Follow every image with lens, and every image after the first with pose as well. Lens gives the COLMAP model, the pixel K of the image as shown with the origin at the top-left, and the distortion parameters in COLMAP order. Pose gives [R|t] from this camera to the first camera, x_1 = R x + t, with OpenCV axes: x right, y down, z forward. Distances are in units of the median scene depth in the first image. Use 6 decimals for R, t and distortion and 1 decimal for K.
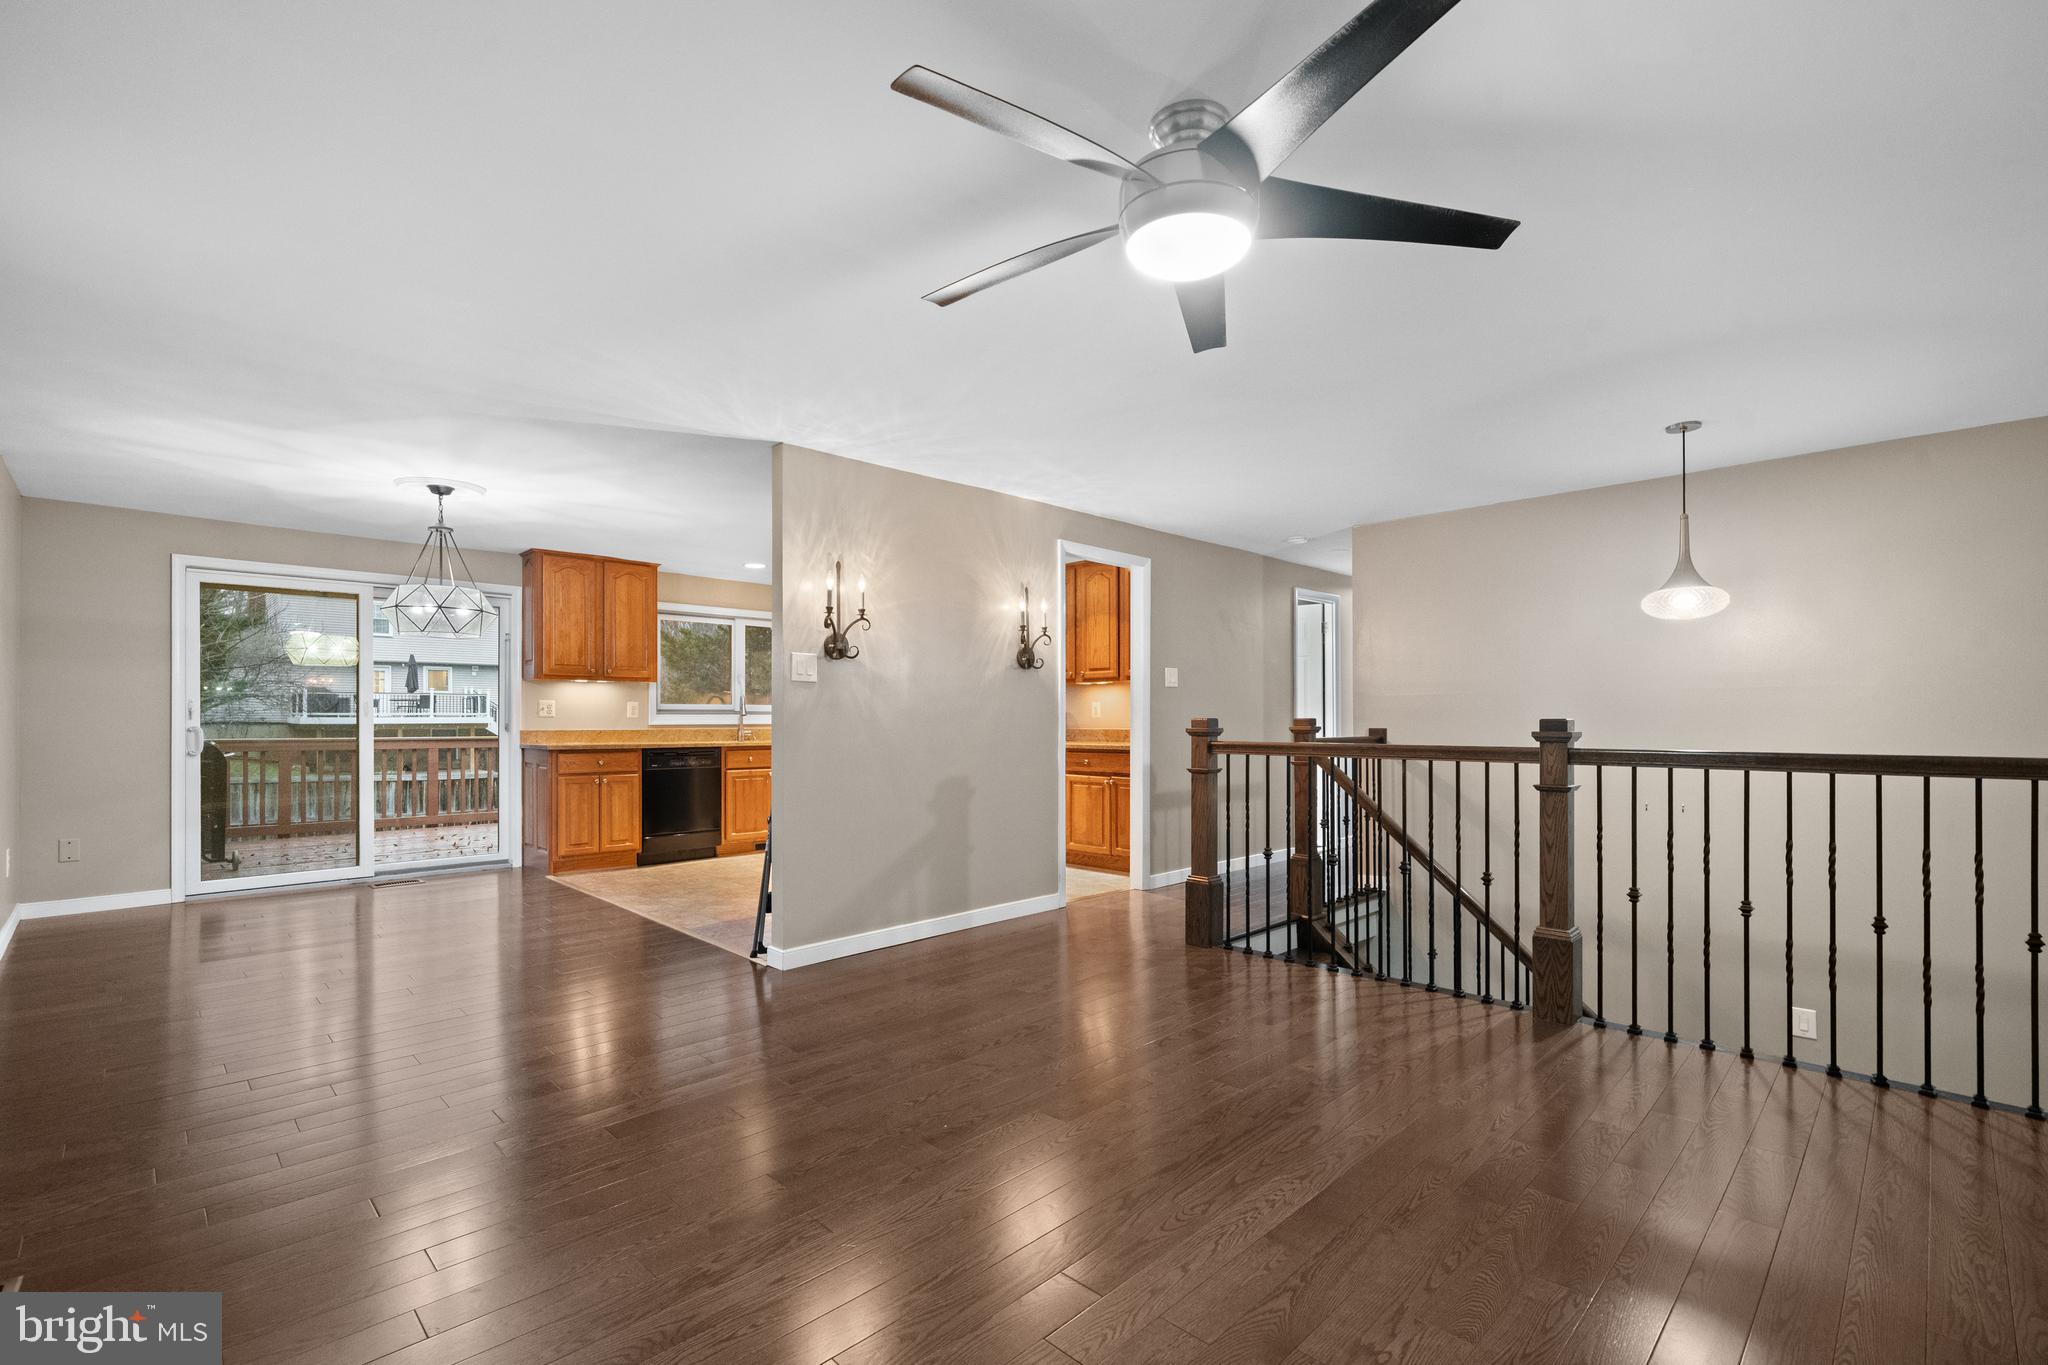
lens RADIAL K [[898.4, 0, 1024.5], [0, 898.4, 740.8], [0, 0, 1]] dist [-0.000105, -0.000156]
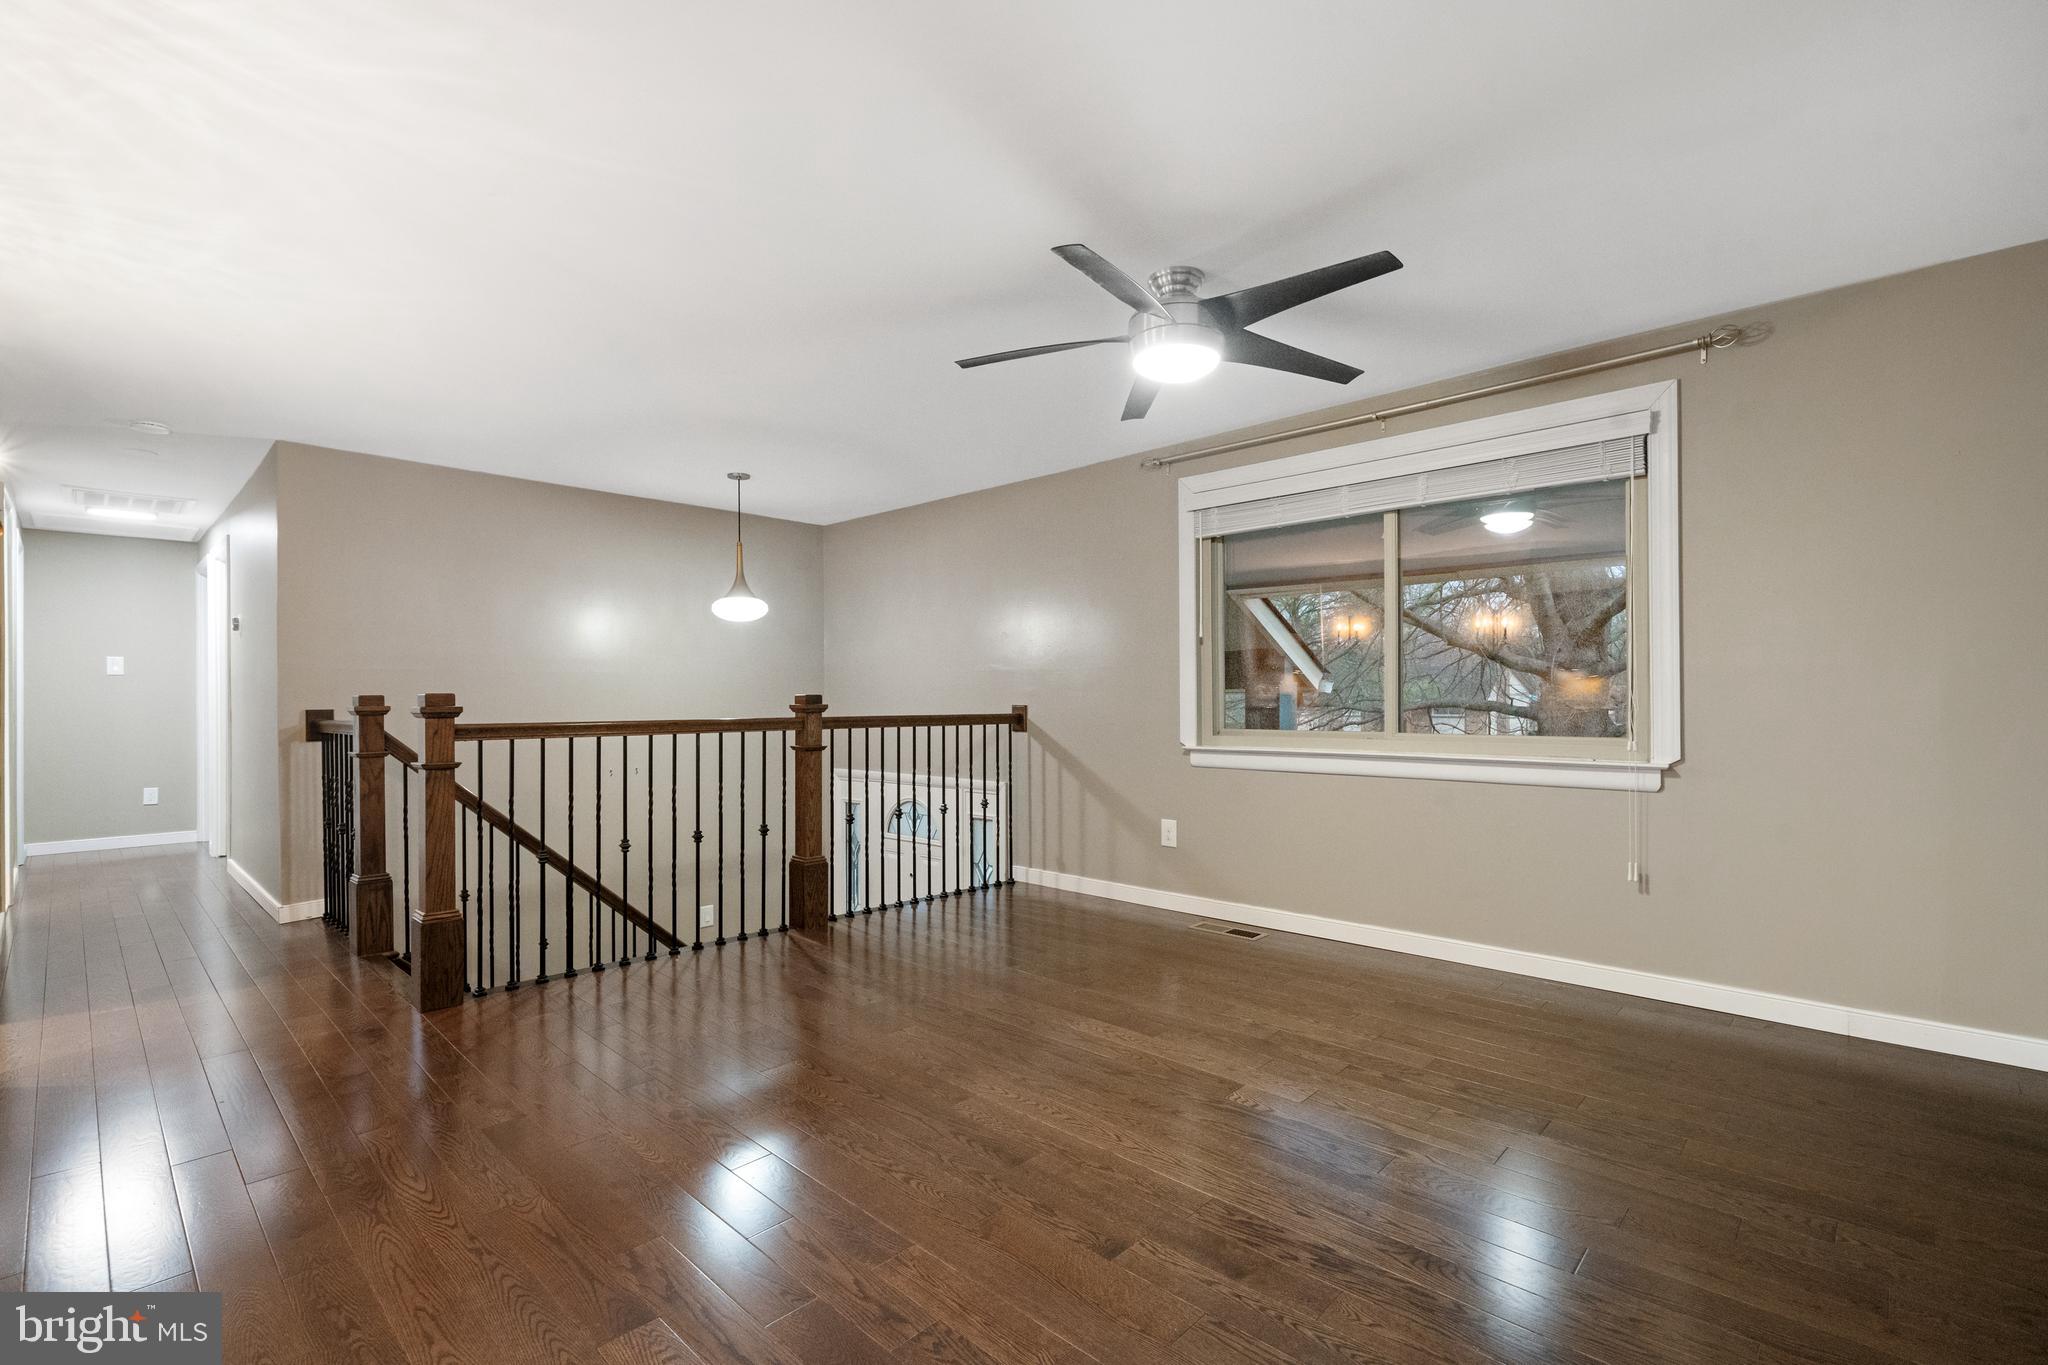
lens RADIAL K [[918.1, 0, 1024.0], [0, 918.1, 682.5], [0, 0, 1]] dist [0.000628, 0.000021]
pose [[-0.027798, 0.014077, 0.999514, -0.556197], [0.022568, 0.999655, -0.013452, -0.013036], [-0.999359, 0.022183, -0.028106, 0.541804]]
